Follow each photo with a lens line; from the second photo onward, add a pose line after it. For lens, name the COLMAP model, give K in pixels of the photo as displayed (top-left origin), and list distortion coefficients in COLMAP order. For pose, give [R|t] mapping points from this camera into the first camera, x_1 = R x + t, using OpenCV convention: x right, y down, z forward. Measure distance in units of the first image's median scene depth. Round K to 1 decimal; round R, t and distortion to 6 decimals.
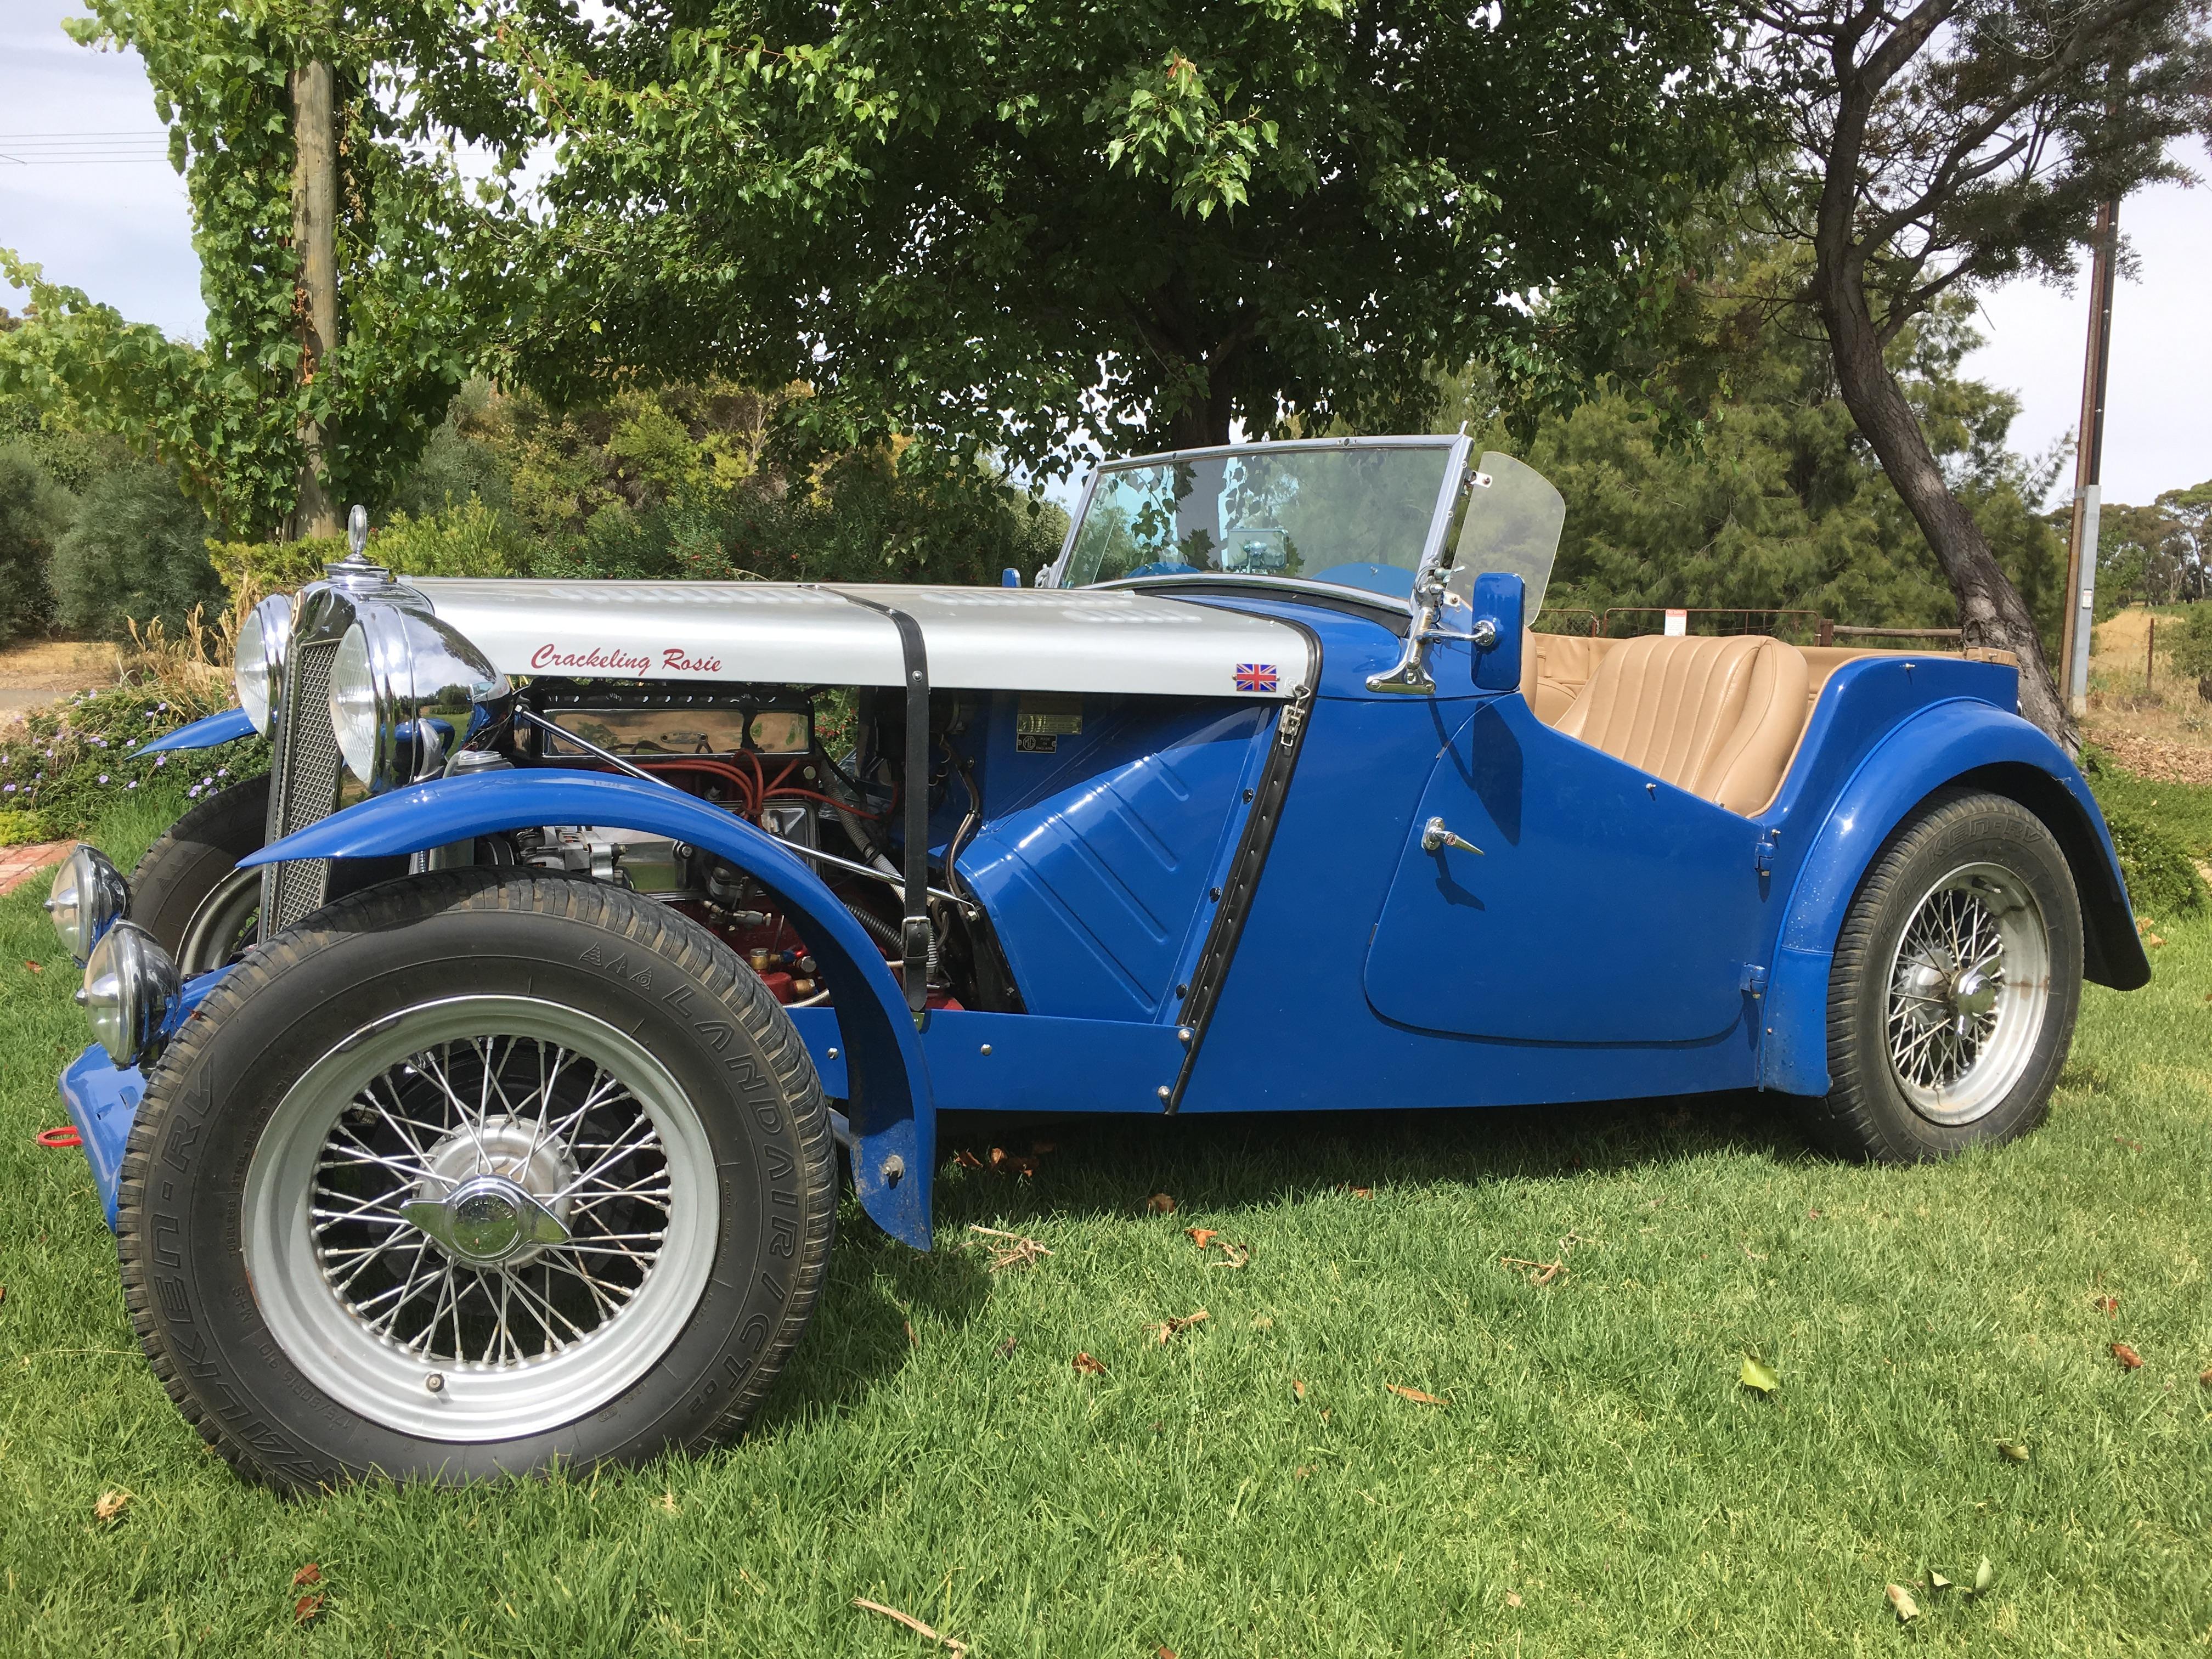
lens RADIAL K [[1904.5, 0, 1108.9], [0, 1904.5, 806.9], [0, 0, 1]] dist [0.084069, -0.112936]
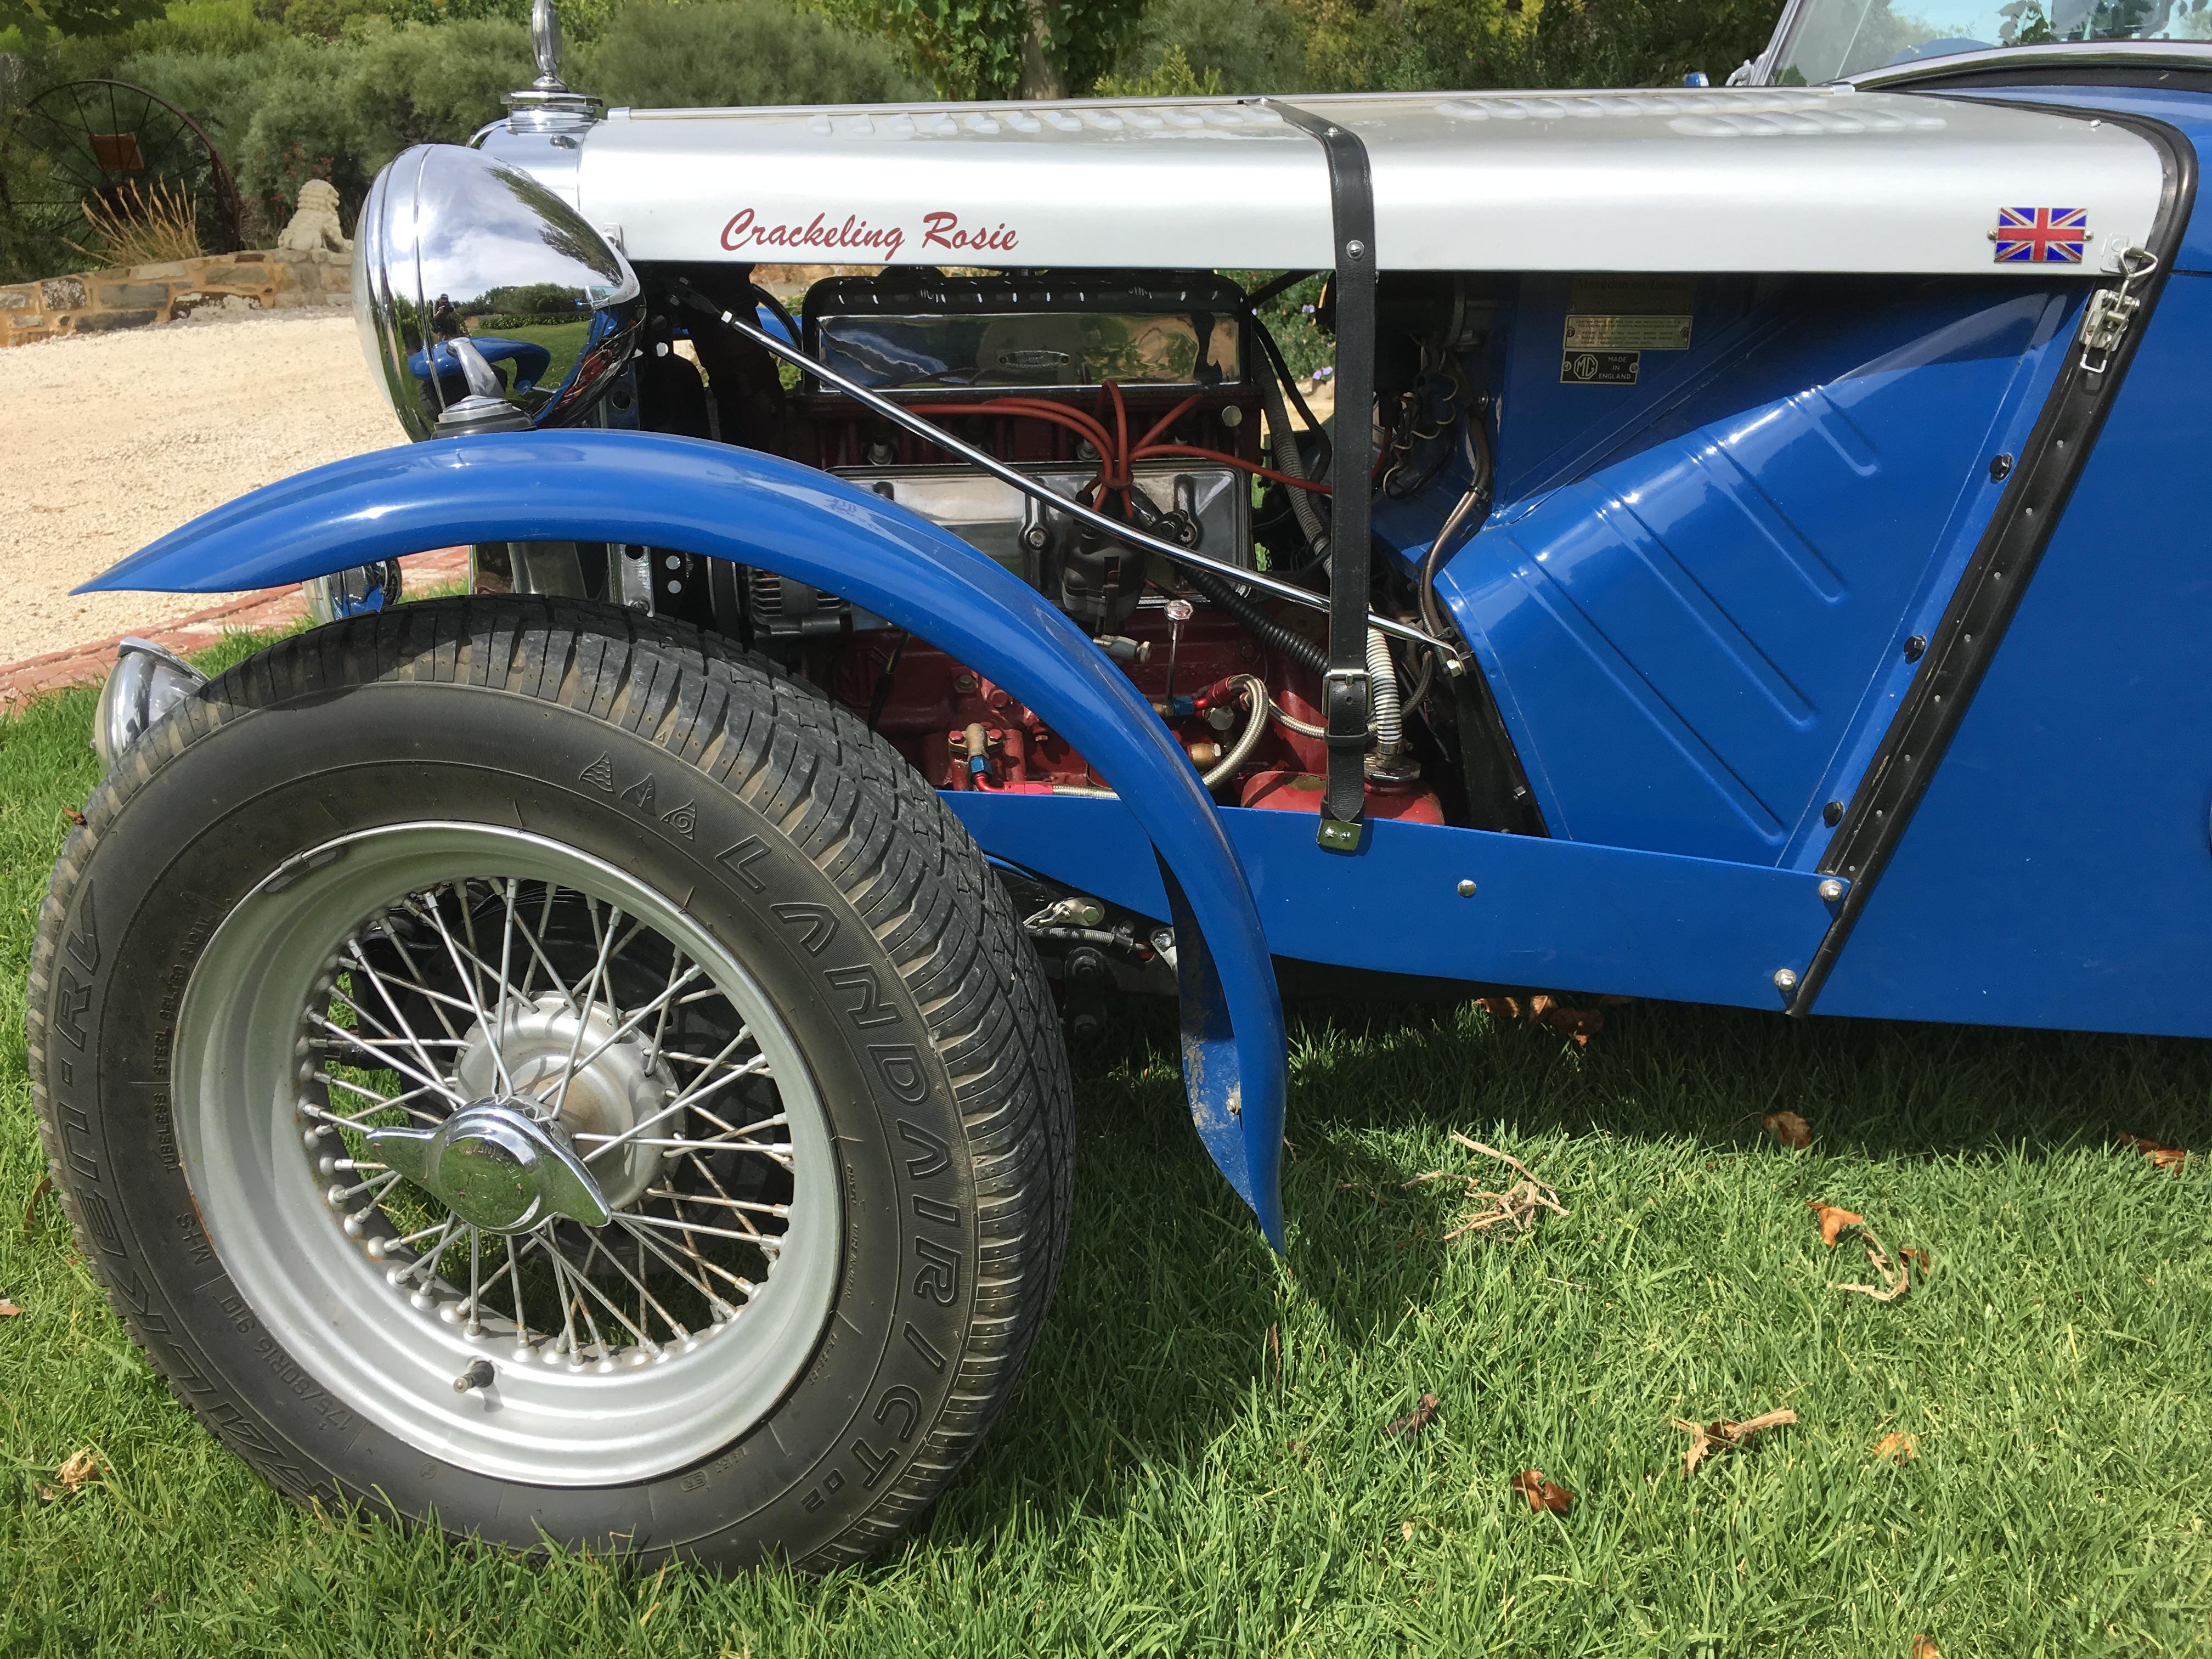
lens RADIAL K [[1904.5, 0, 1108.9], [0, 1904.5, 806.9], [0, 0, 1]] dist [0.084069, -0.112936]
pose [[0.913690, 0.093514, -0.395506, 0.071047], [-0.009209, 0.977682, 0.209890, -0.025230], [0.406306, -0.188132, 0.894160, 0.419028]]
